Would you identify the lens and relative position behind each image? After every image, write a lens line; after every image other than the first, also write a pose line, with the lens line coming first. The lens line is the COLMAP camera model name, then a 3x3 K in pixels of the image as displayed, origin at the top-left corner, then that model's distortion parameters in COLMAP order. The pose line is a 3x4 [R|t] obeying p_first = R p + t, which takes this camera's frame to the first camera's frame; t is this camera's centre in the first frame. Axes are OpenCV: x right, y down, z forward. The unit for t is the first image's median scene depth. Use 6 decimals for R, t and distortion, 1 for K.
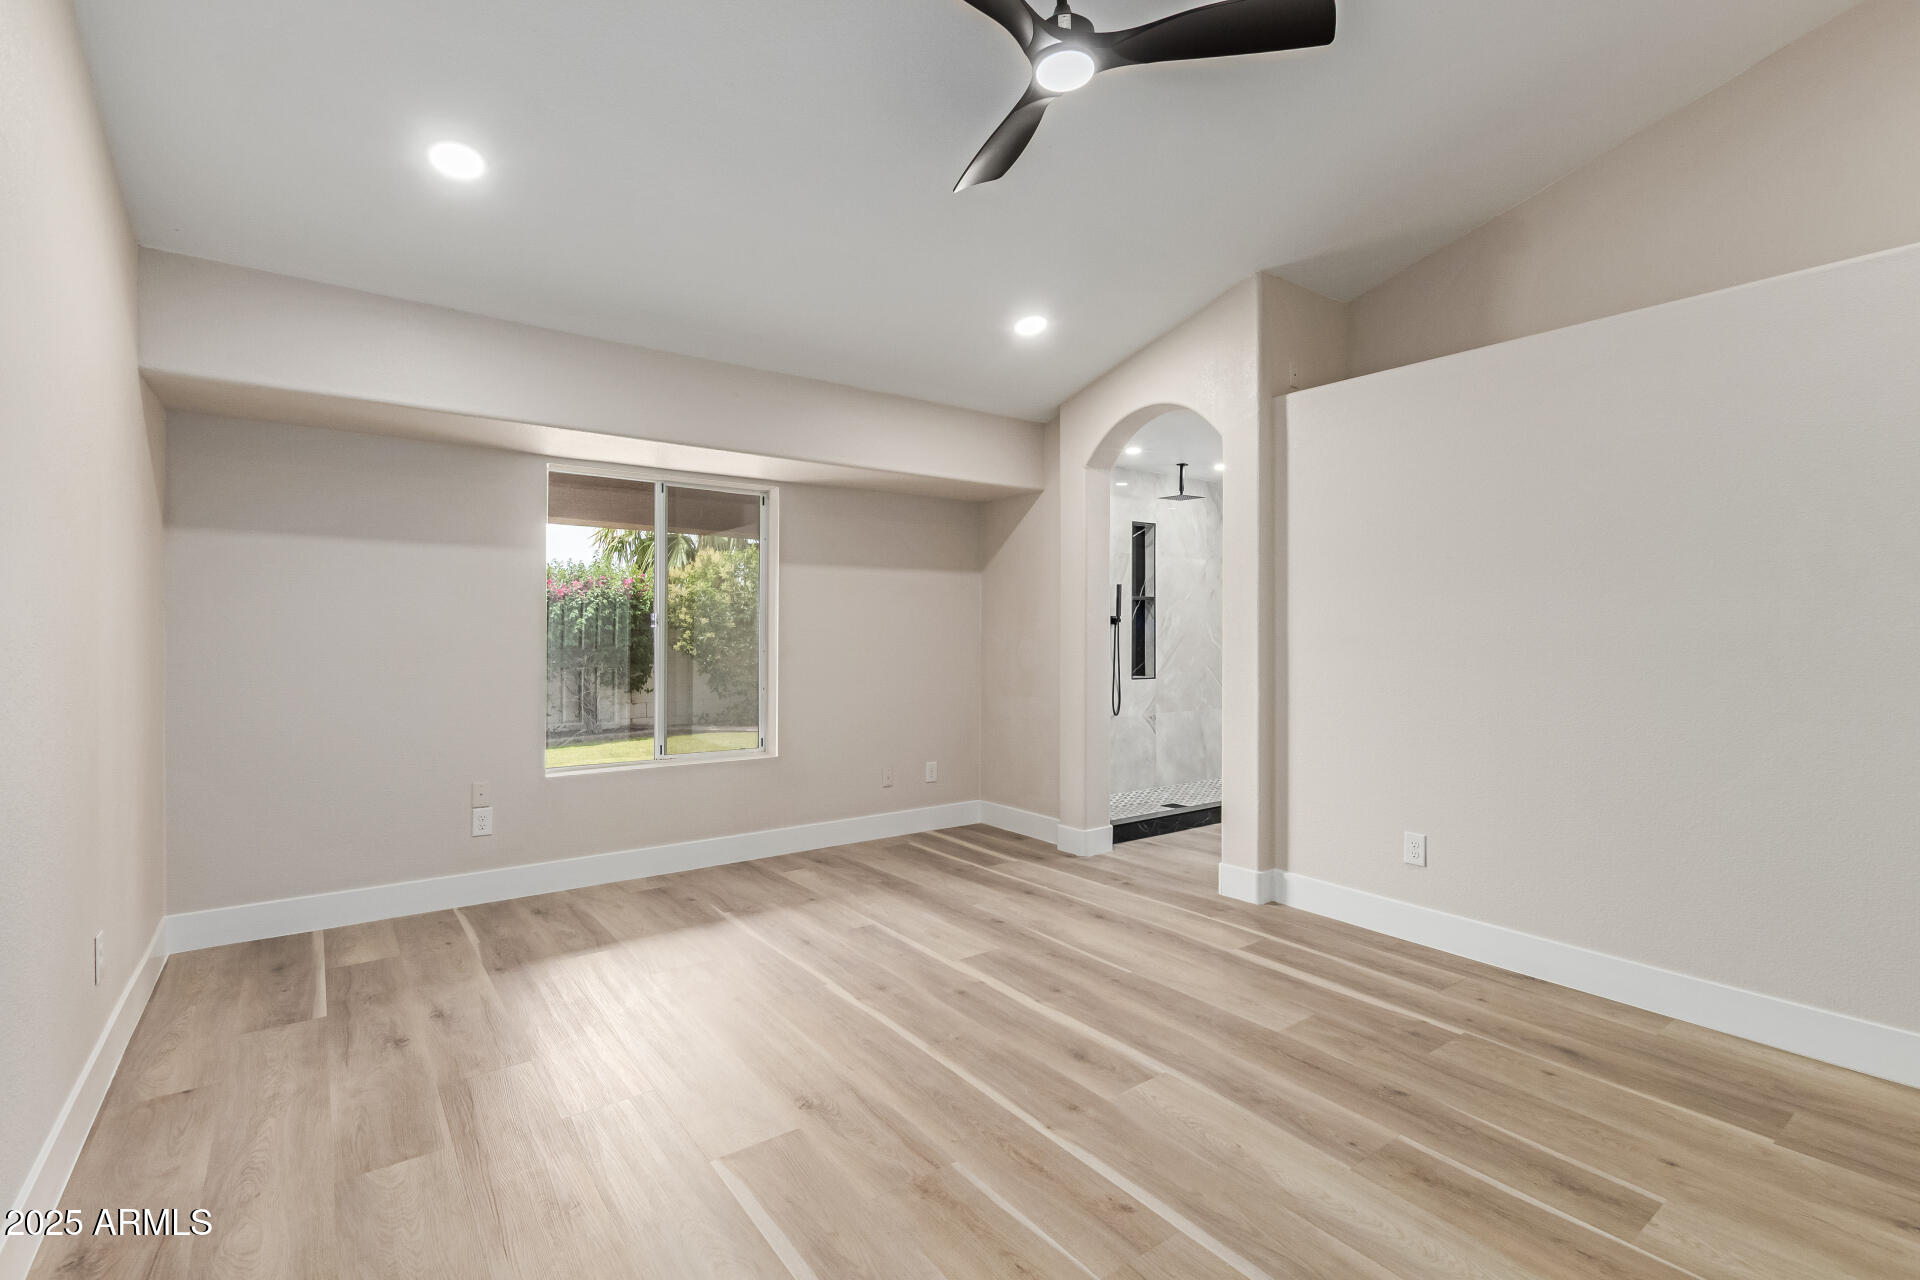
lens RADIAL K [[878.5, 0, 965.2], [0, 878.5, 640.7], [0, 0, 1]] dist [0.010068, -0.002839]
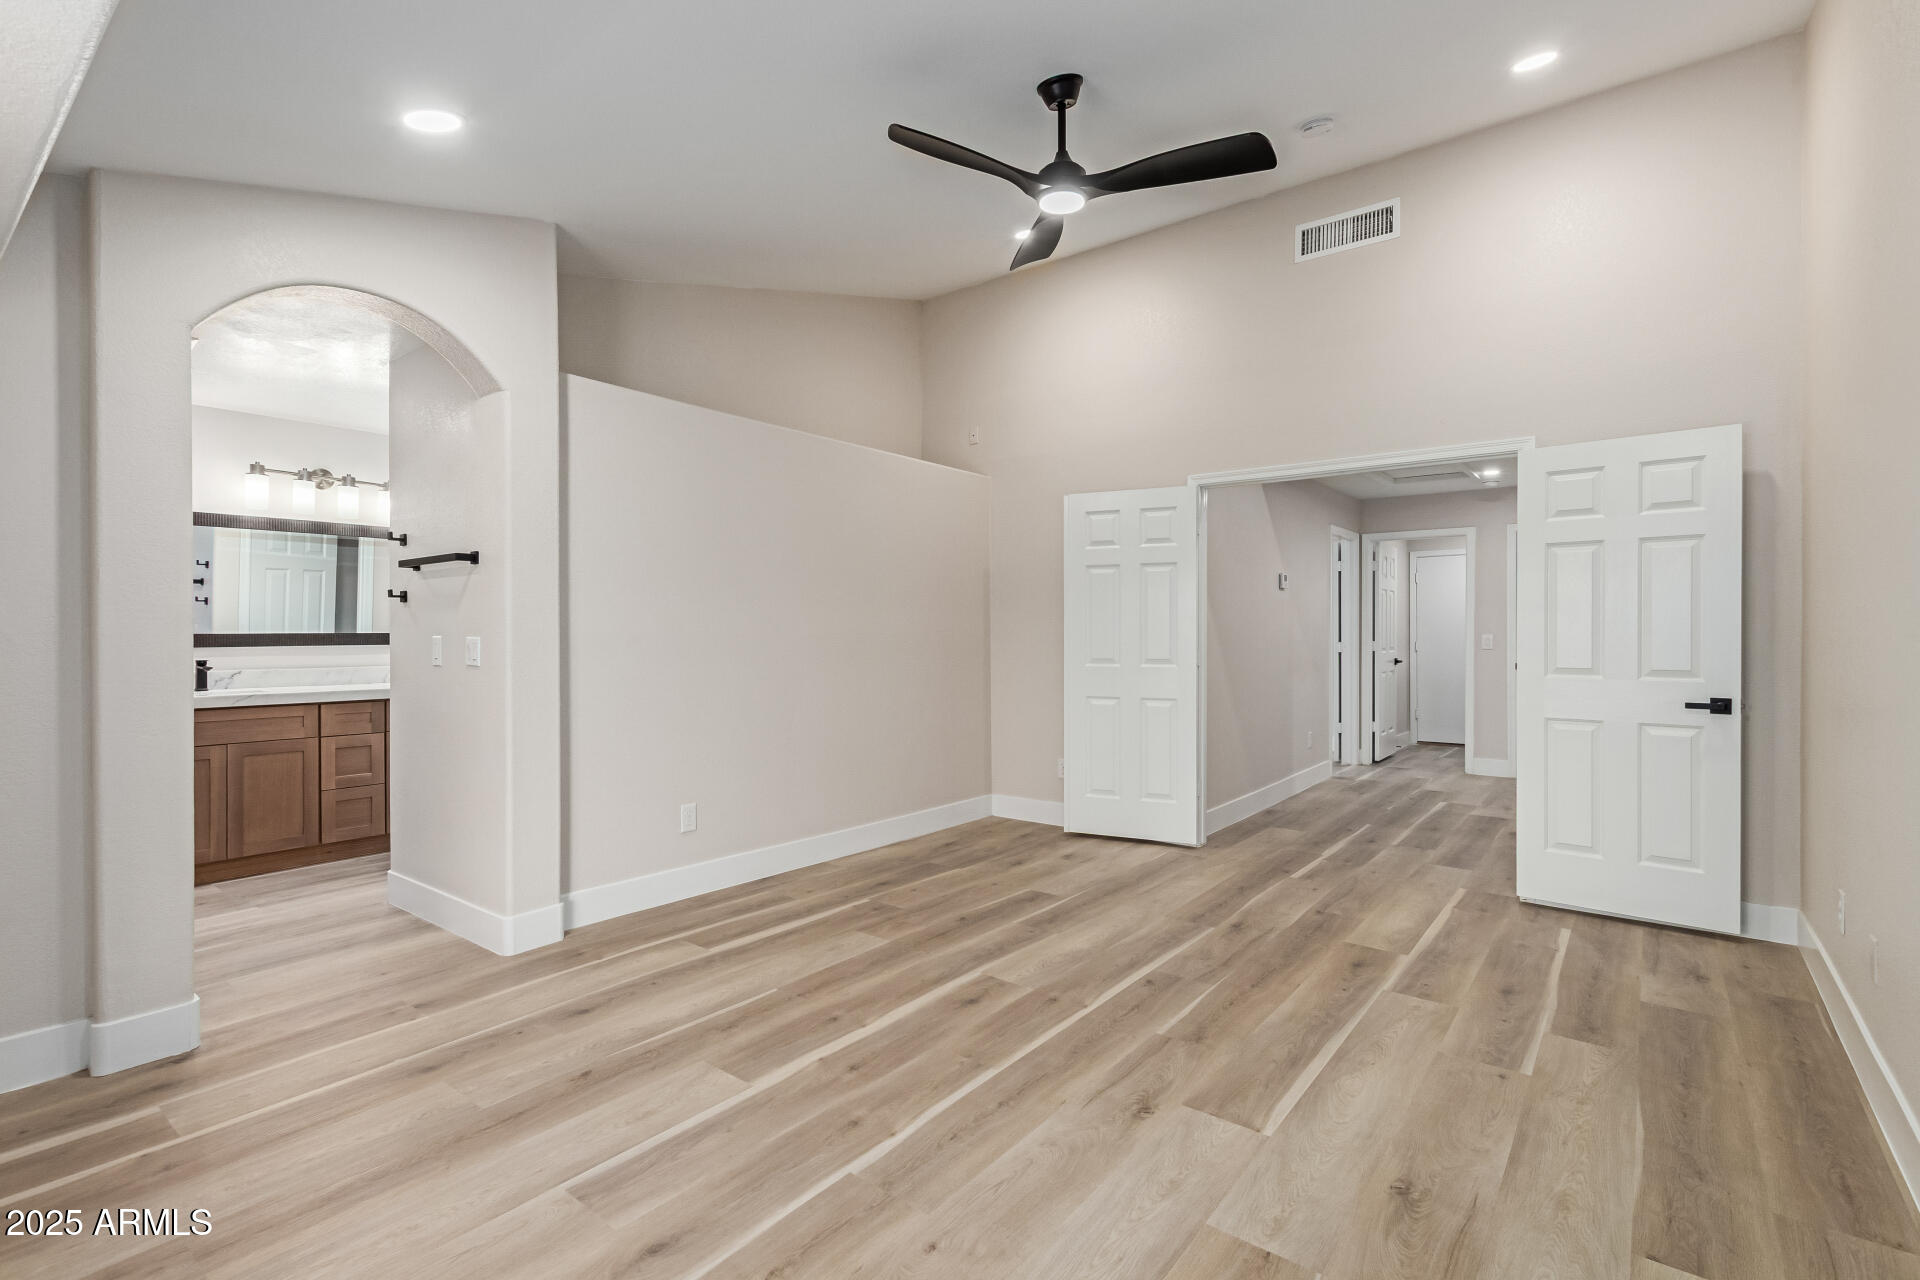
lens RADIAL K [[878.5, 0, 968.9], [0, 878.5, 632.0], [0, 0, 1]] dist [0.010068, -0.002839]
pose [[-0.271254, 0.000225, 0.962508, -0.710867], [0.007521, 0.999970, 0.001886, -0.007871], [-0.962478, 0.007751, -0.271248, 0.959569]]
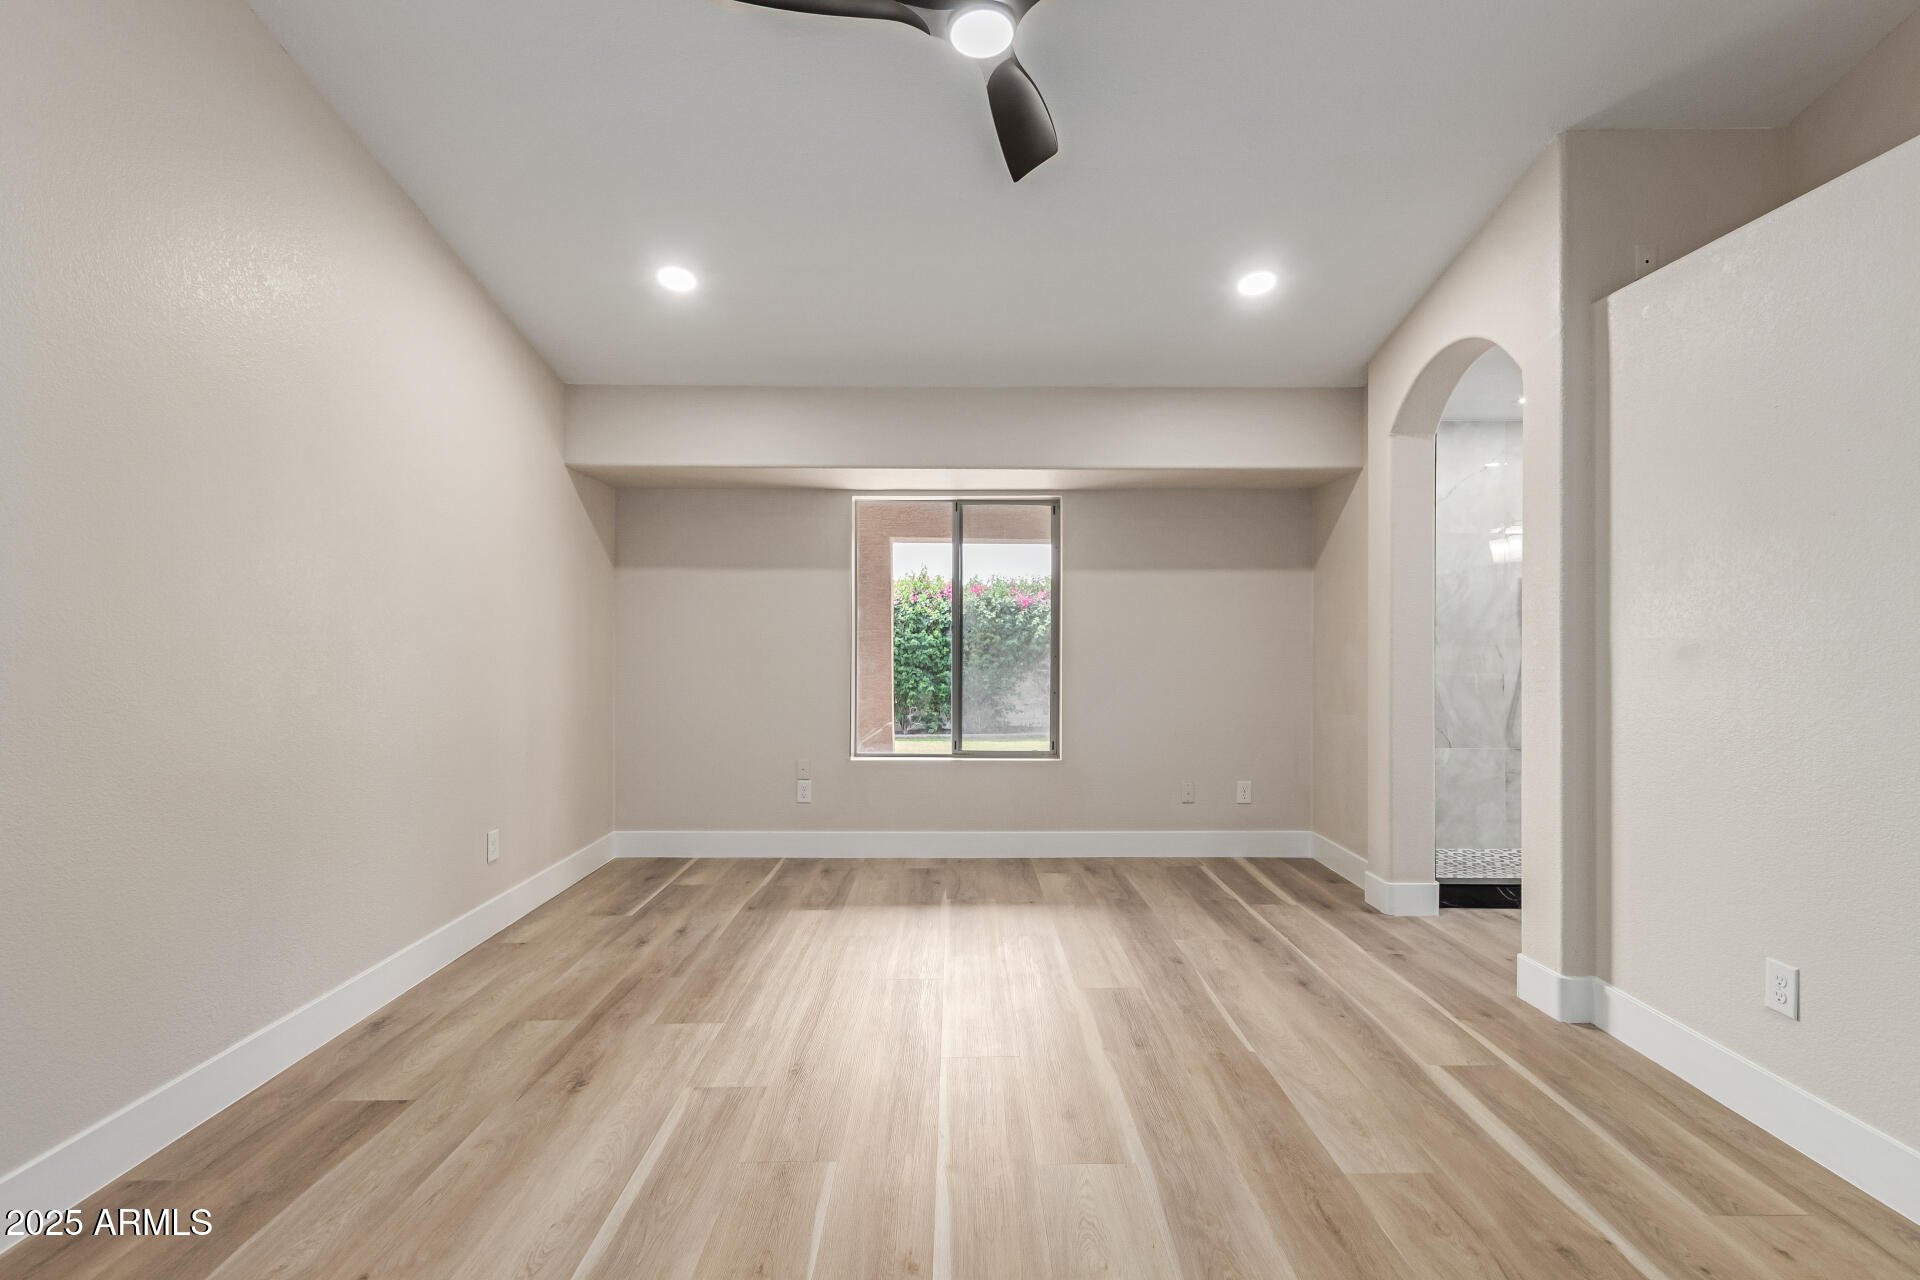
lens RADIAL K [[878.5, 0, 962.9], [0, 878.5, 637.6], [0, 0, 1]] dist [0.010068, -0.002839]
pose [[0.804648, -0.001104, -0.593752, 0.418479], [-0.004734, 0.999955, -0.008275, -0.001574], [0.593734, 0.009469, 0.804606, 0.157299]]
